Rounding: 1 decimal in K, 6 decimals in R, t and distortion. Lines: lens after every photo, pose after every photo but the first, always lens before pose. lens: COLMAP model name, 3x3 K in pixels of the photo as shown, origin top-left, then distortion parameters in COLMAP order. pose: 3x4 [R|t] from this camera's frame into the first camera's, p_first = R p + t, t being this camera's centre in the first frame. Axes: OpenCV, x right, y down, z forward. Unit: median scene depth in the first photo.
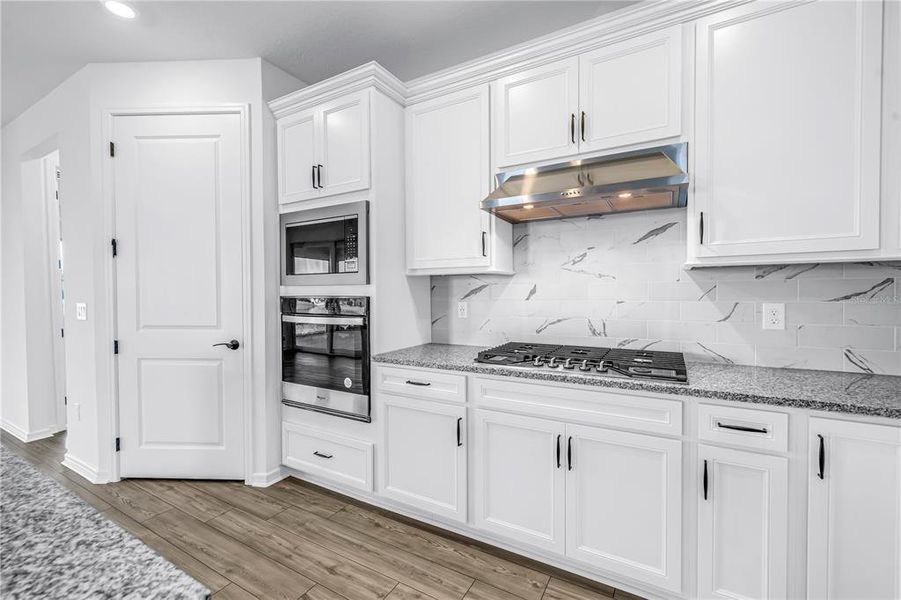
lens RADIAL K [[381.6, 0, 449.3], [0, 381.6, 301.5], [0, 0, 1]] dist [-0.001698, -0.000116]
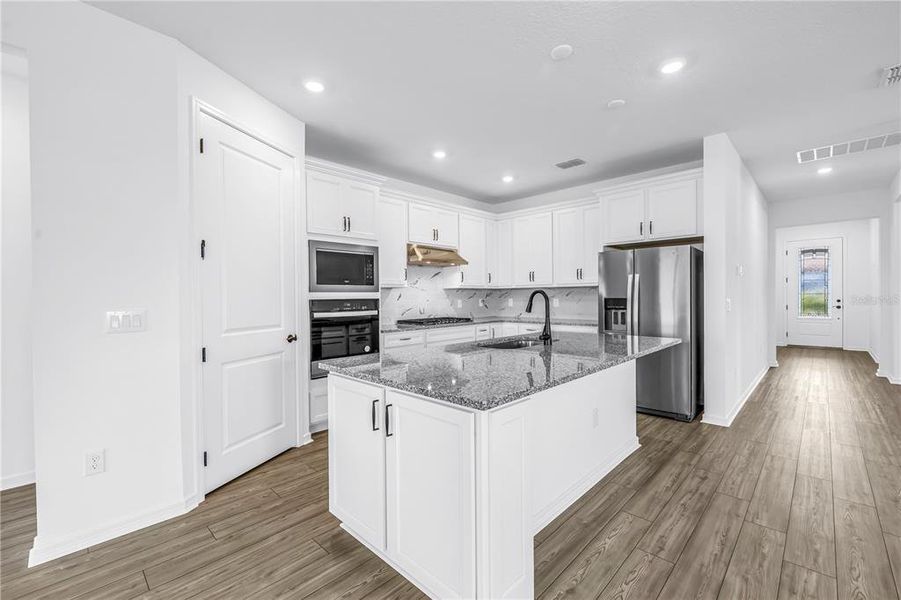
lens RADIAL K [[383.1, 0, 450.5], [0, 383.1, 300.0], [0, 0, 1]] dist [0.000092, -0.000060]
pose [[0.248600, -0.007200, 0.968580, -1.923643], [0.031512, 0.999503, -0.000658, 0.005365], [-0.968094, 0.030686, 0.248703, 0.202752]]
